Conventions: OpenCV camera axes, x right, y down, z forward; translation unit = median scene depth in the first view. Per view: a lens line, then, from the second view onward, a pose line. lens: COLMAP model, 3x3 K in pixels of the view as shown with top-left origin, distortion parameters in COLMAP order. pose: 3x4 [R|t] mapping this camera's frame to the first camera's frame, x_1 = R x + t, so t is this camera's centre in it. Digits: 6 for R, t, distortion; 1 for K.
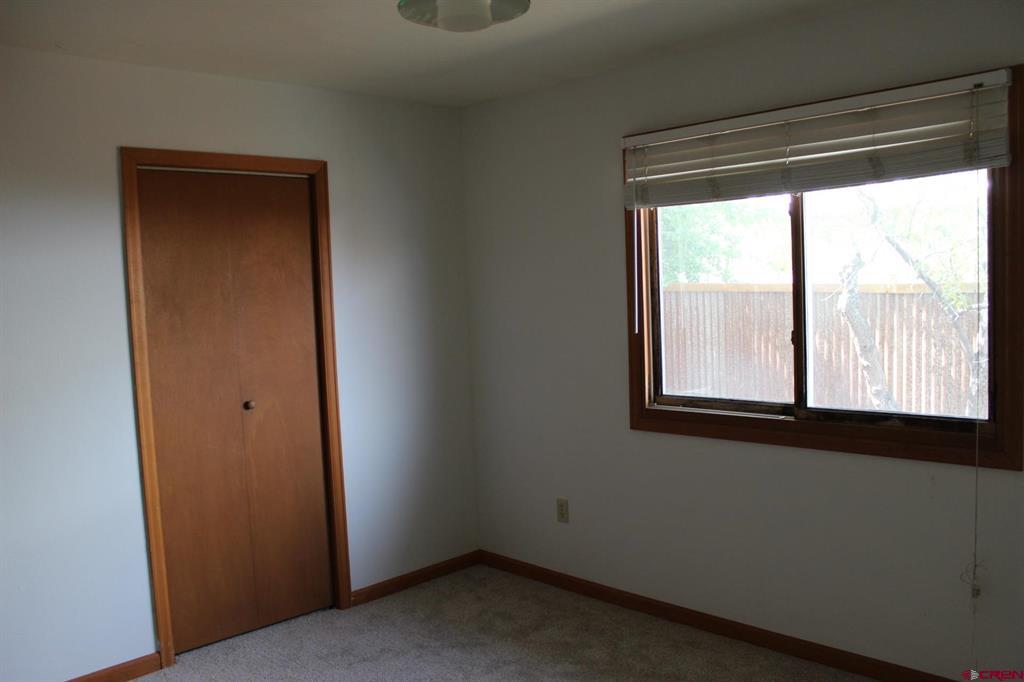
lens RADIAL K [[854.4, 0, 515.5], [0, 854.4, 347.7], [0, 0, 1]] dist [-0.161777, 0.150618]
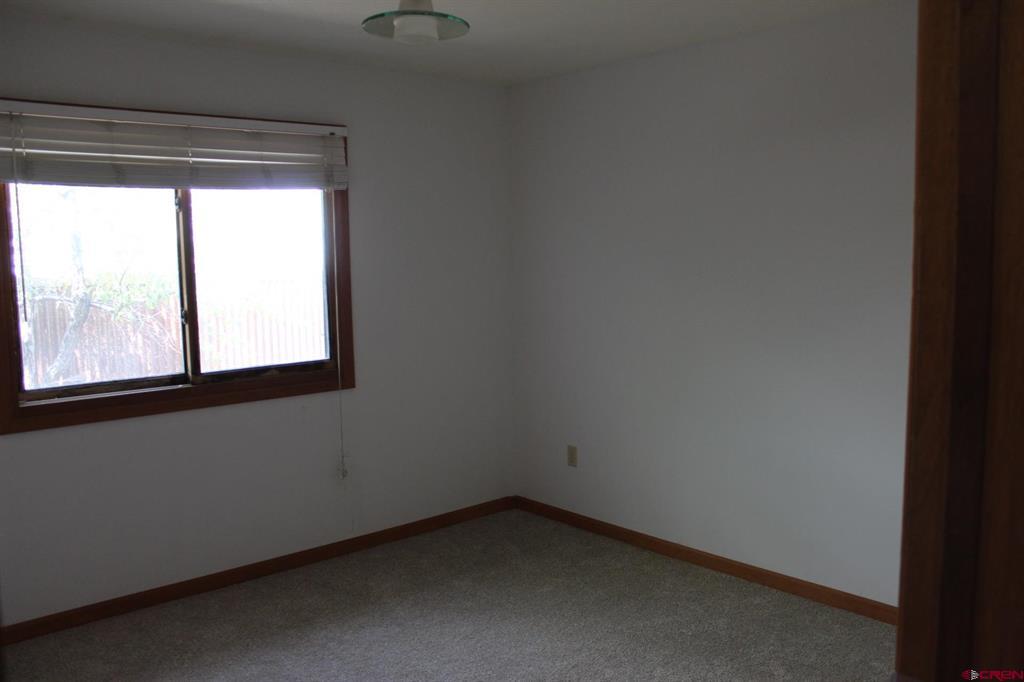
lens RADIAL K [[854.4, 0, 515.5], [0, 854.4, 347.7], [0, 0, 1]] dist [-0.161777, 0.150618]
pose [[0.051441, -0.070437, 0.996189, -0.791579], [0.085852, 0.994129, 0.065858, -0.003544], [-0.994979, 0.082137, 0.057186, 0.495793]]
